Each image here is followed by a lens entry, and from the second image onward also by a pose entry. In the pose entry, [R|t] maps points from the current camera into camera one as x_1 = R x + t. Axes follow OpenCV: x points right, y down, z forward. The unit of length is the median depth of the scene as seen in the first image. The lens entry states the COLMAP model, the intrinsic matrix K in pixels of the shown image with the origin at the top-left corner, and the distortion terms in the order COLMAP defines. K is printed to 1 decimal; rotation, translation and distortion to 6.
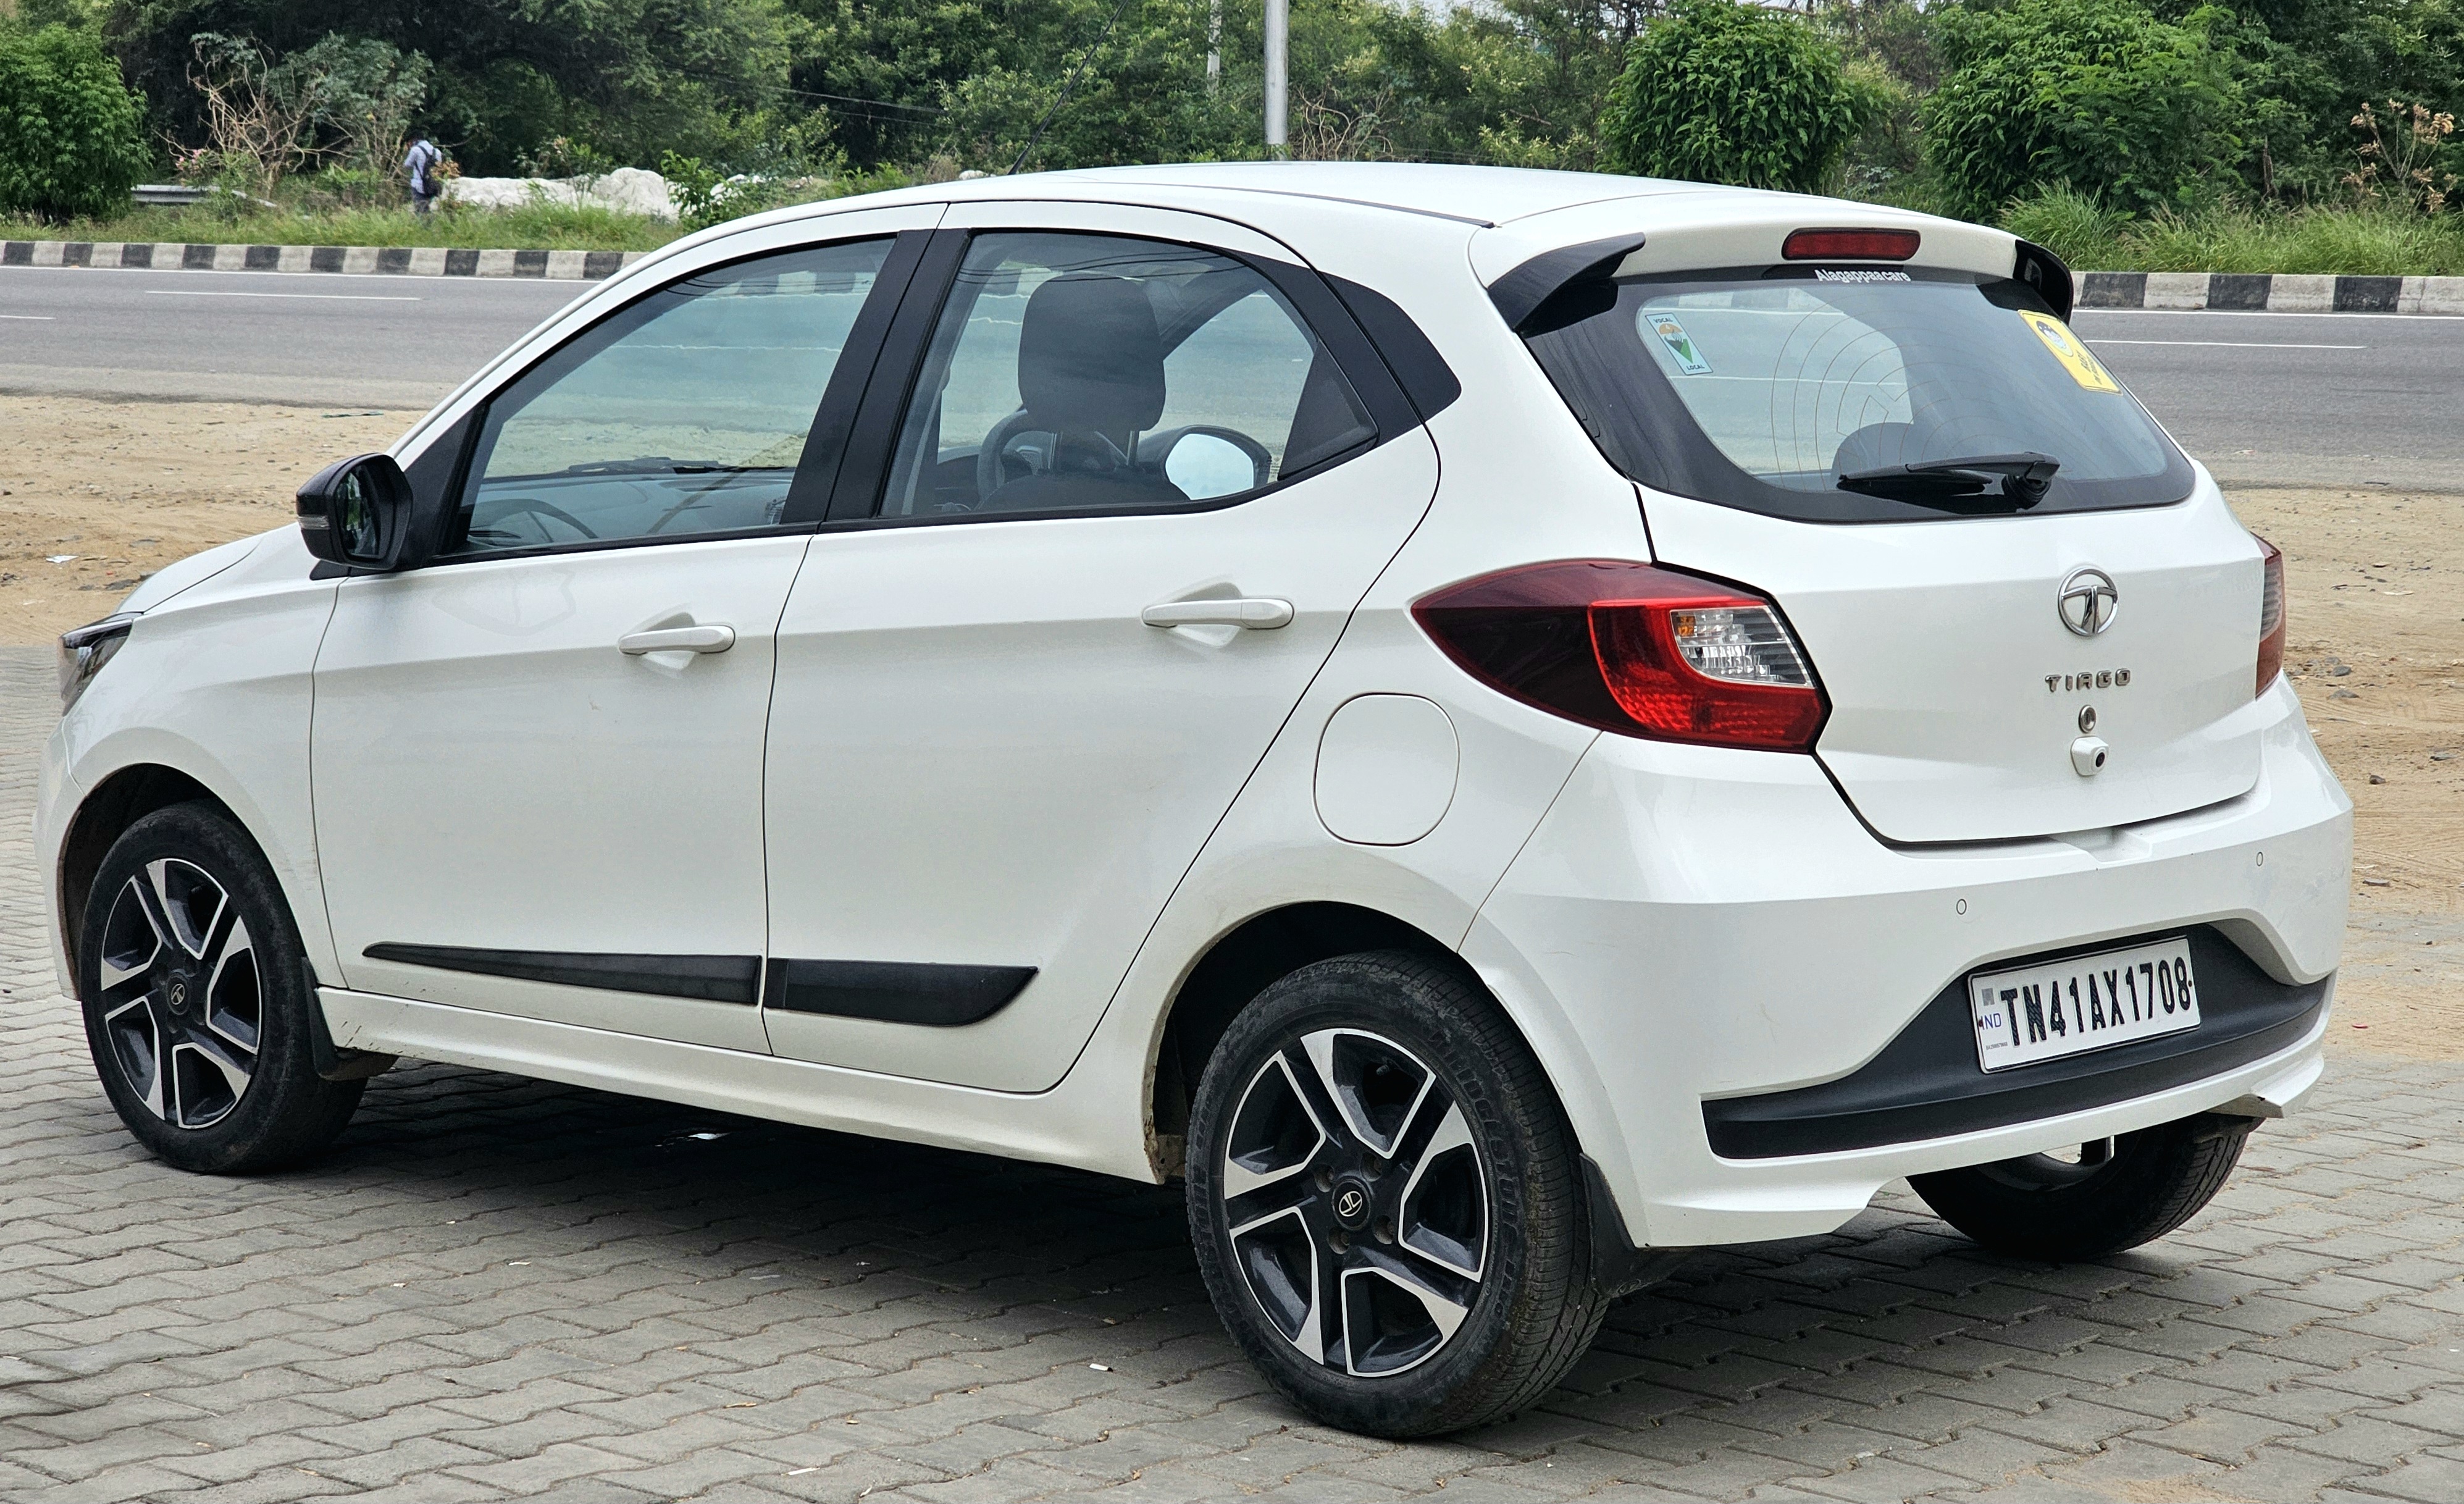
lens RADIAL K [[4930.3, 0, 1232.7], [0, 4930.3, 741.8], [0, 0, 1]] dist [-0.204120, 0.000000]
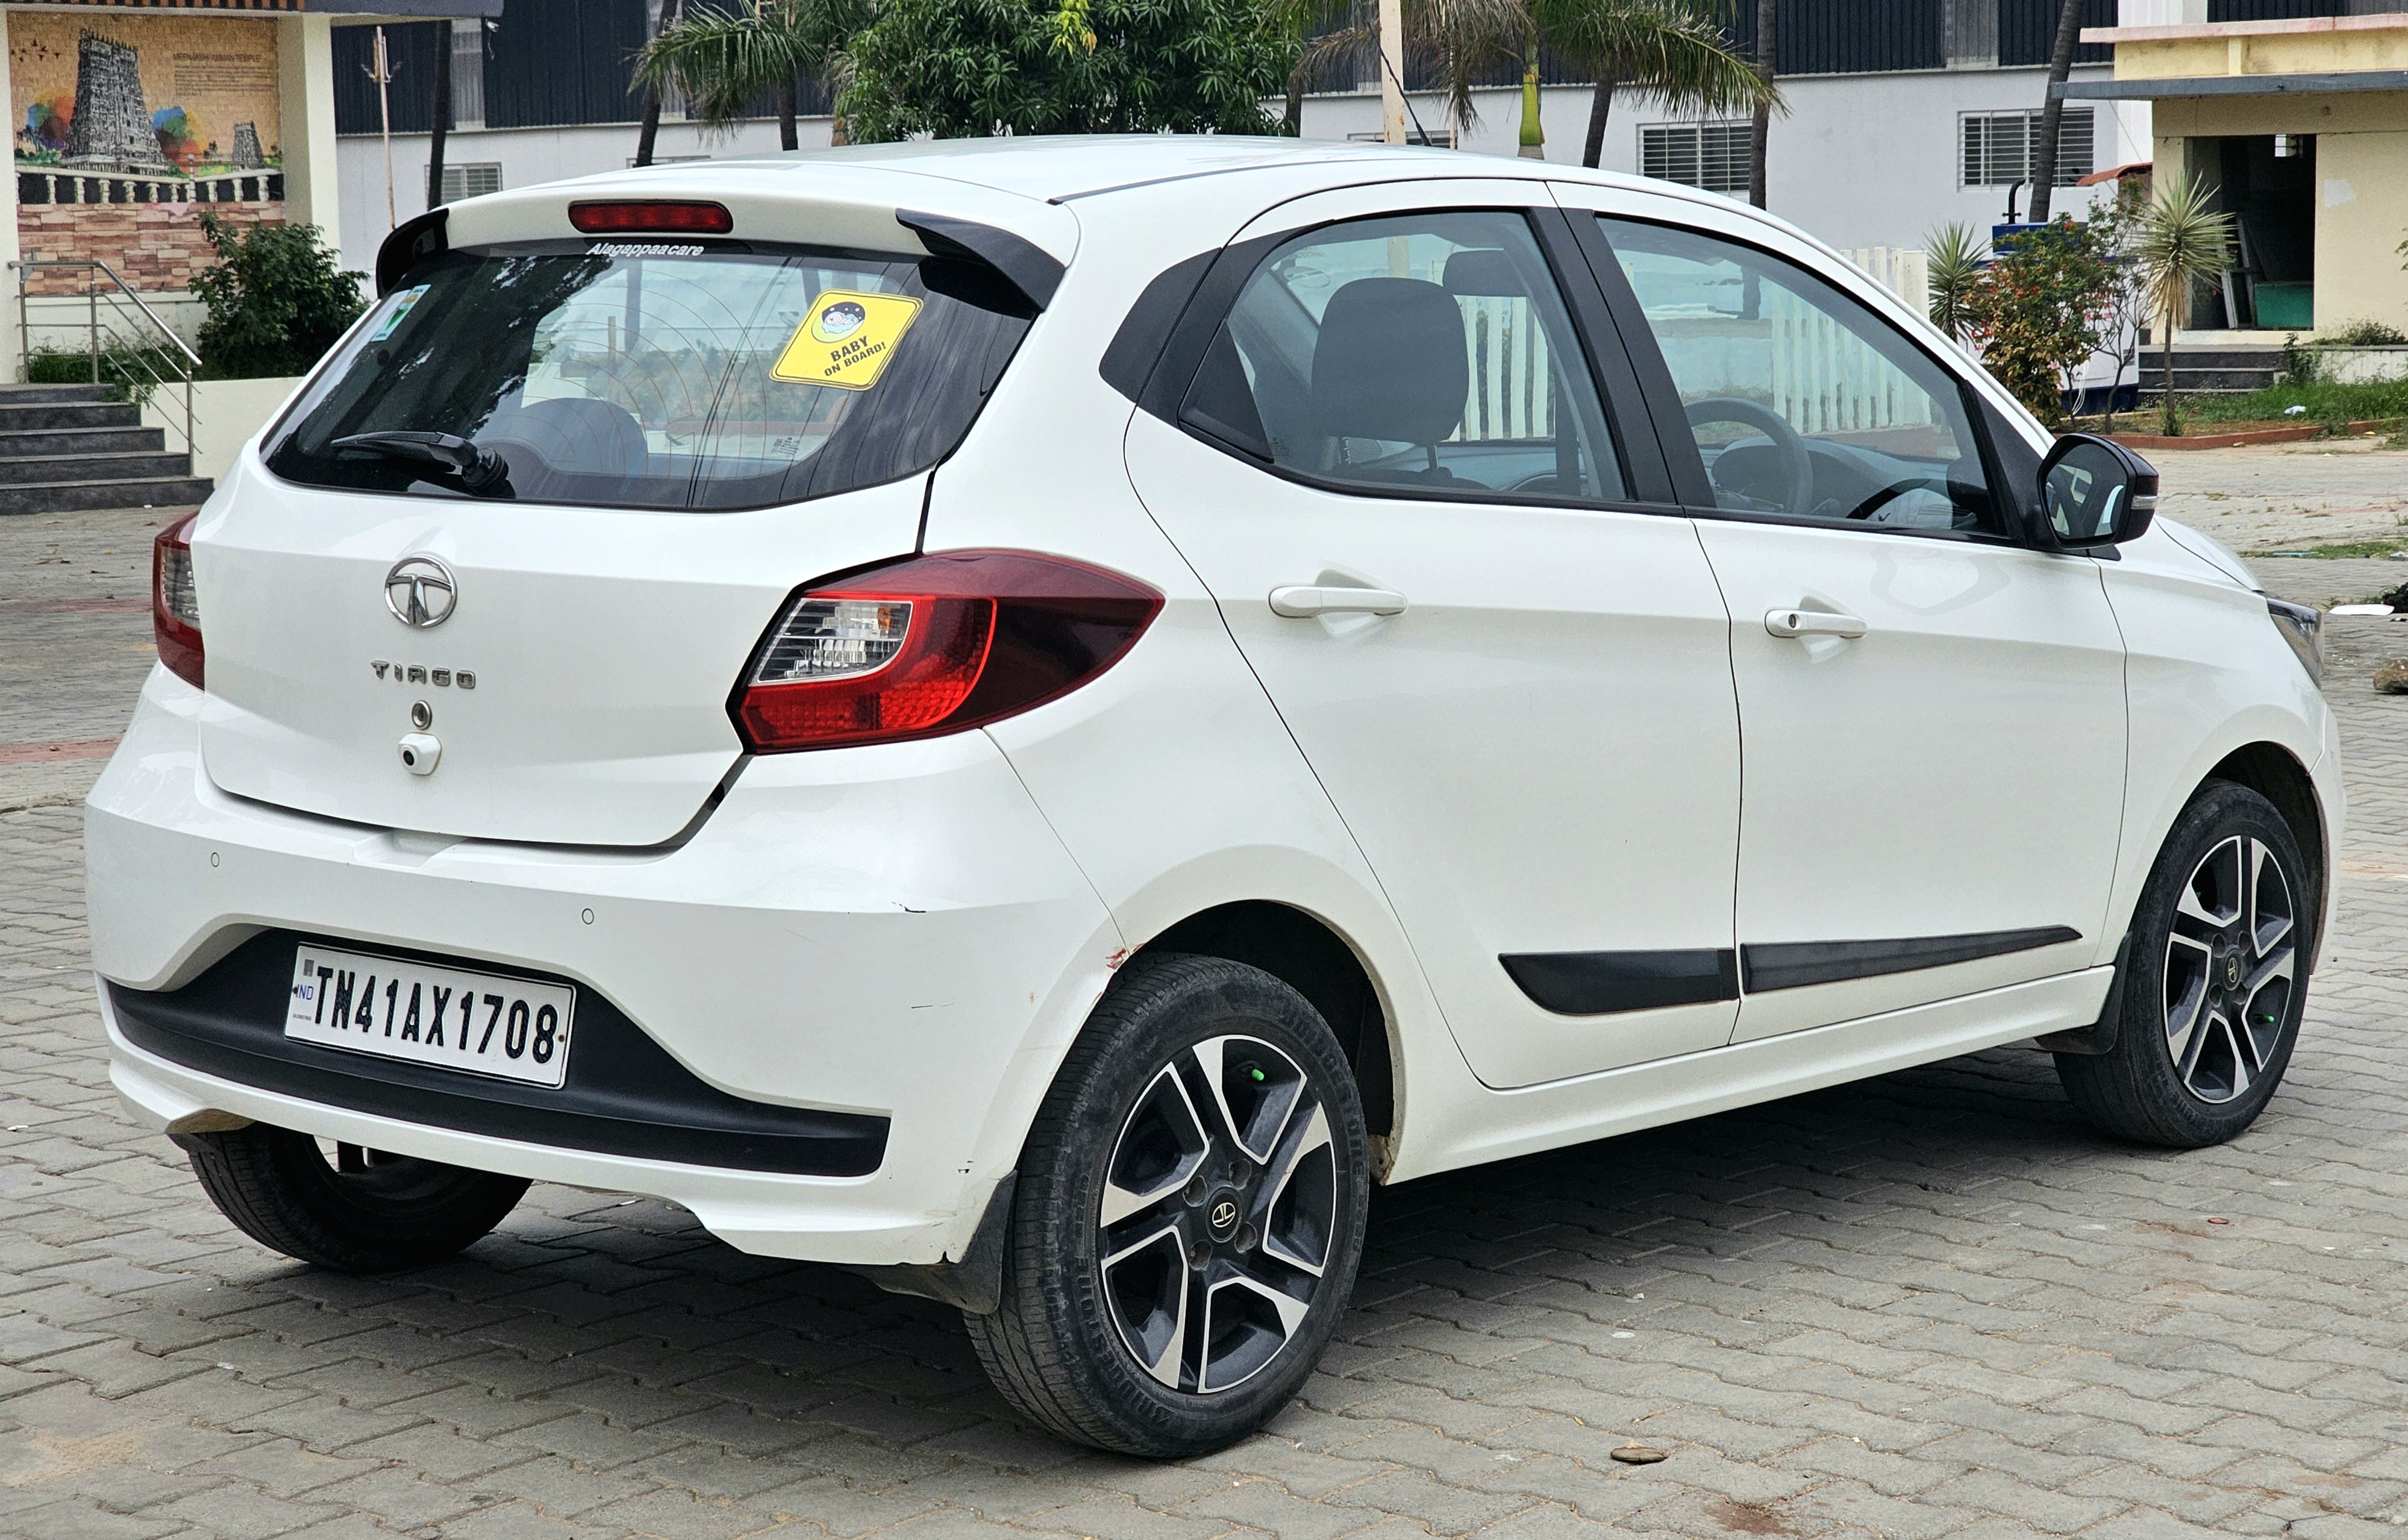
lens RADIAL K [[4538.9, 0, 1210.2], [0, 4538.9, 778.4], [0, 0, 1]] dist [0.001987, 0.000000]
pose [[0.045969, 0.114200, -0.992394, 1.062210], [-0.098930, 0.989081, 0.109236, -0.104369], [0.994032, 0.093156, 0.056765, 1.108204]]
